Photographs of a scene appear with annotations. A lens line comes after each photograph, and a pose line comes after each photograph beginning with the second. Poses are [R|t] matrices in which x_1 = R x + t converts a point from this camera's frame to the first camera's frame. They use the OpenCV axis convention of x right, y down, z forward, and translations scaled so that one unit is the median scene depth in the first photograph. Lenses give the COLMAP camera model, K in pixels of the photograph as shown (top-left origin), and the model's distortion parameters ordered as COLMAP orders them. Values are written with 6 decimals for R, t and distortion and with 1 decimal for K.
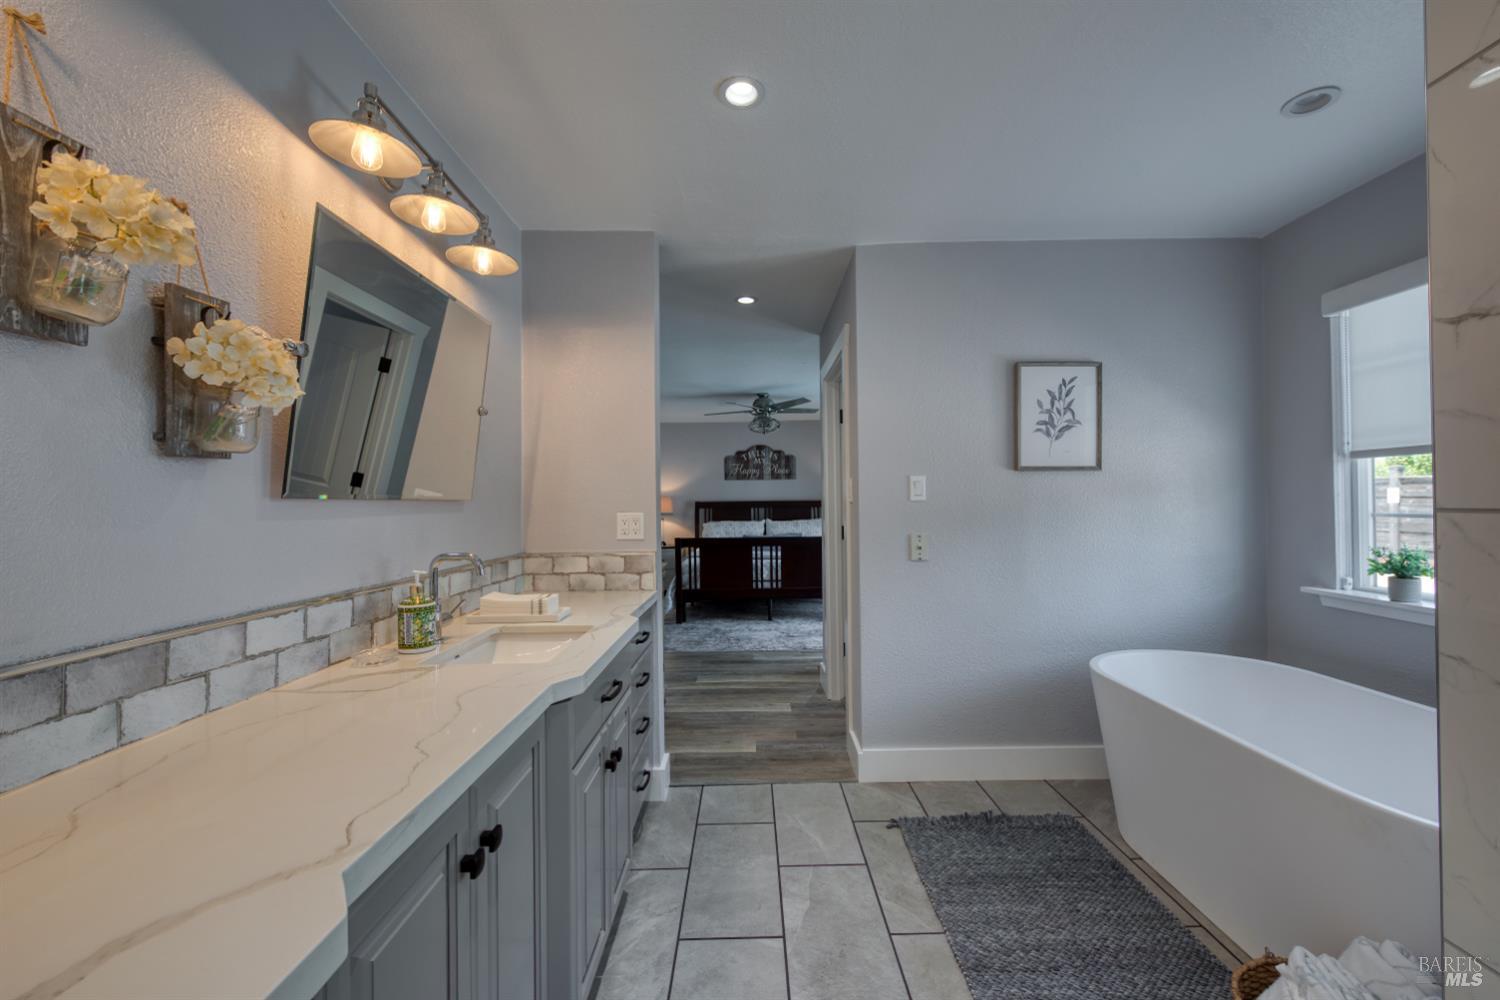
lens RADIAL K [[600.0, 0, 751.5], [0, 600.0, 501.7], [0, 0, 1]] dist [-0.016503, -0.001447]
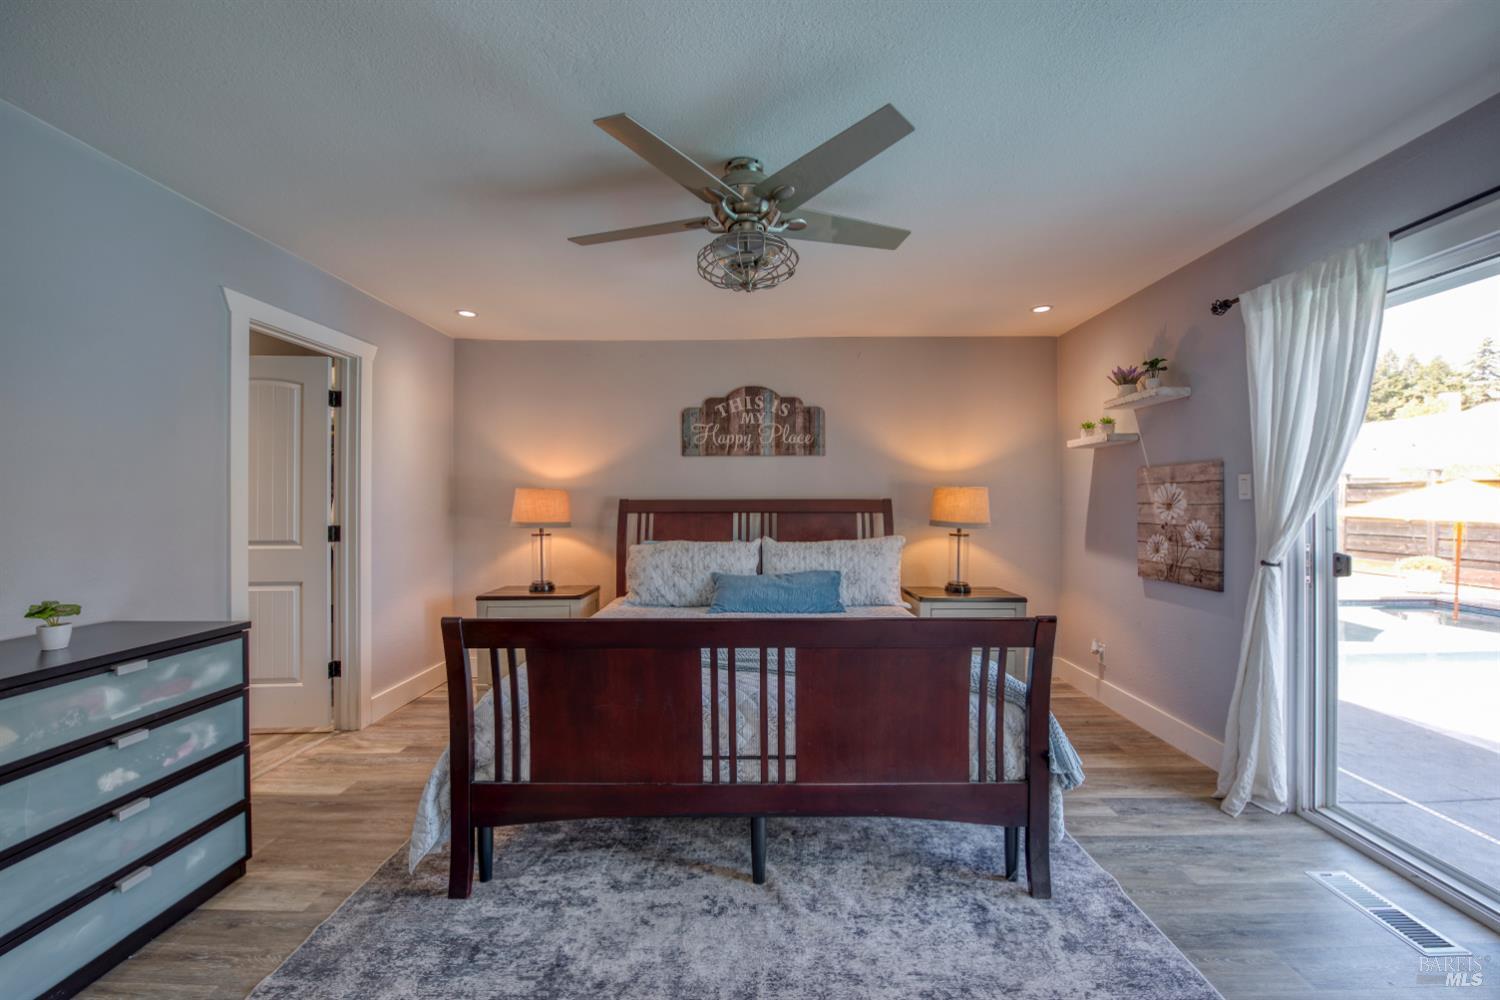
lens RADIAL K [[600.0, 0, 755.0], [0, 600.0, 498.2], [0, 0, 1]] dist [-0.016503, -0.001447]
pose [[0.999855, 0.010833, -0.013102, 0.023228], [-0.010886, 0.999933, -0.003943, -0.000197], [0.013059, 0.004085, 0.999906, 0.512440]]
